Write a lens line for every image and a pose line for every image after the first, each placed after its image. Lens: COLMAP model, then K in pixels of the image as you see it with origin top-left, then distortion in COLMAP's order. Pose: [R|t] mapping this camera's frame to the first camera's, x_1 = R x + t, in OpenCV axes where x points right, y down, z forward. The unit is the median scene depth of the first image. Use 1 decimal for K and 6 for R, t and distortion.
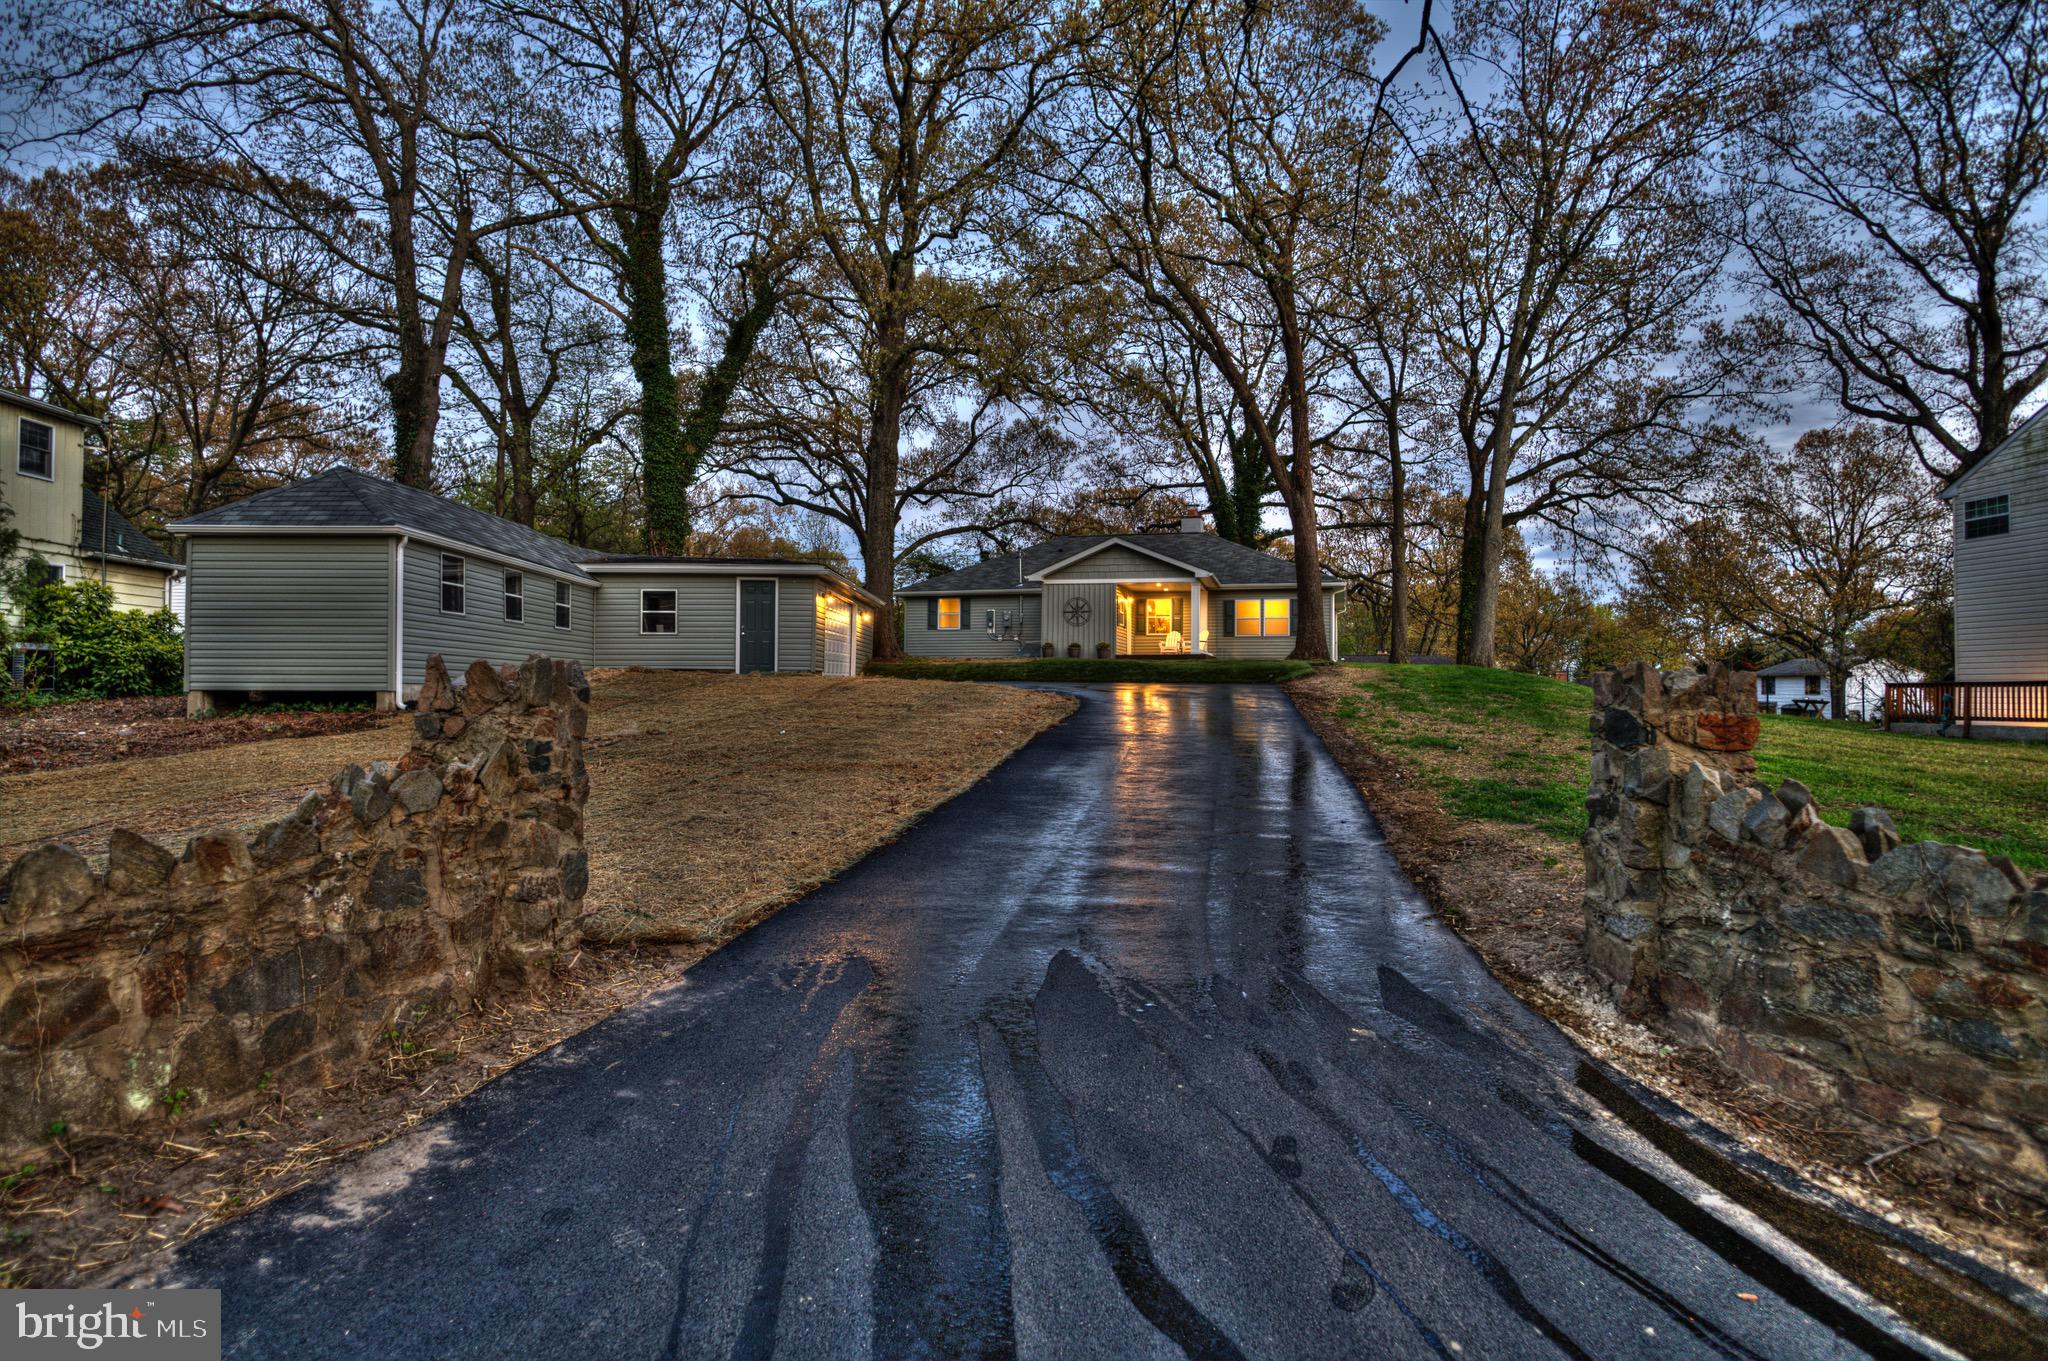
lens RADIAL K [[1173.1, 0, 1025.1], [0, 1173.1, 672.6], [0, 0, 1]] dist [-0.036280, 0.014074]
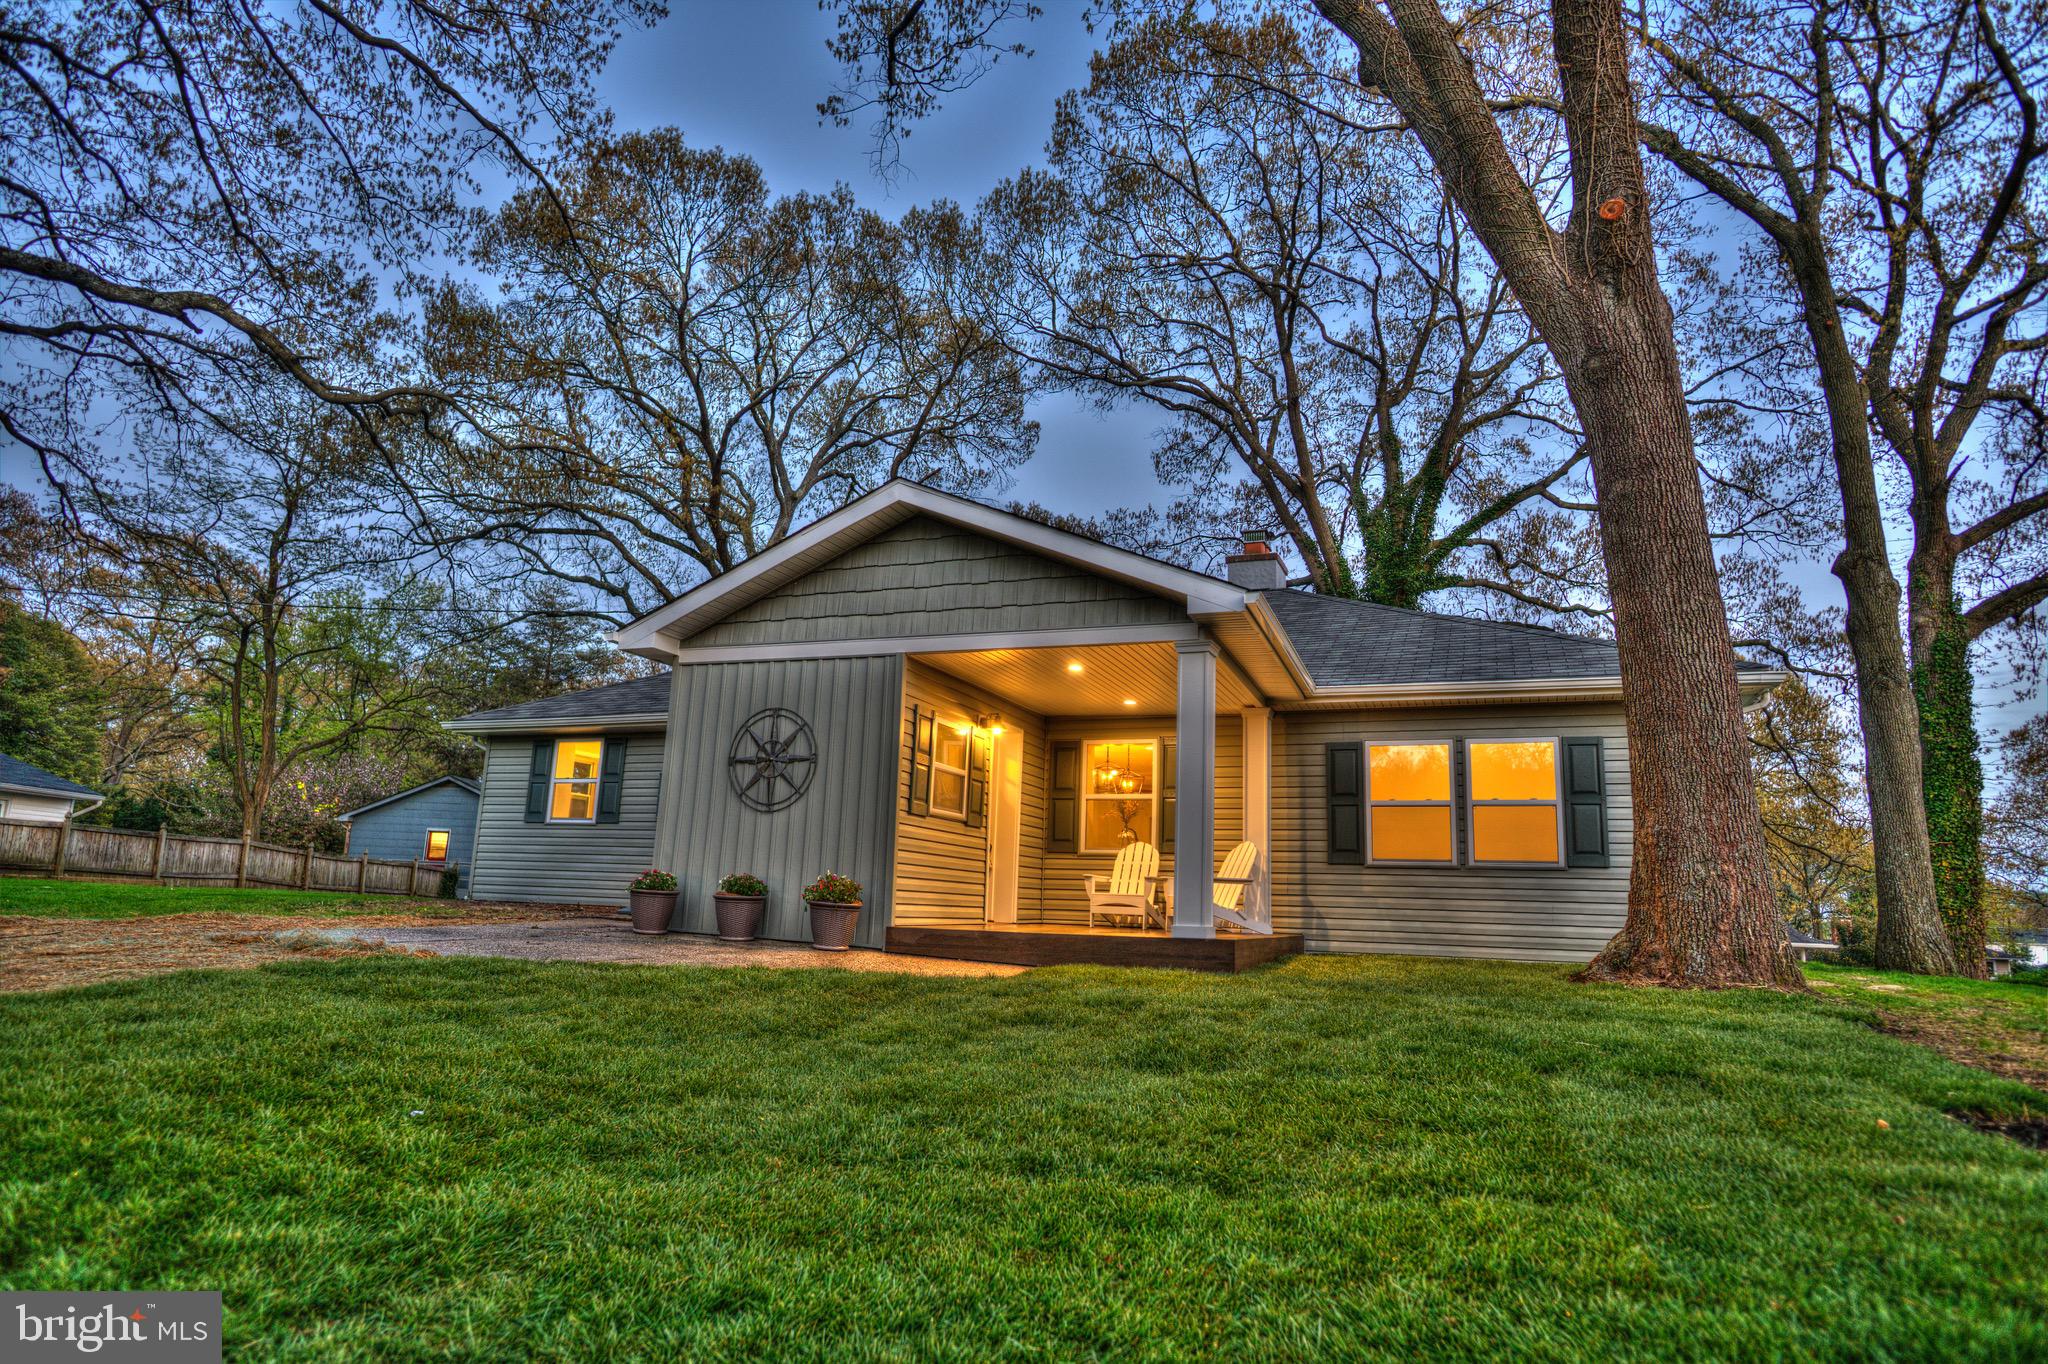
lens RADIAL K [[1173.1, 0, 1025.1], [0, 1173.1, 674.1], [0, 0, 1]] dist [-0.036280, 0.014074]
pose [[0.993221, 0.008116, -0.115955, 0.129098], [-0.028916, 0.983453, -0.178843, -0.023014], [0.112585, 0.180984, 0.977021, 0.705420]]
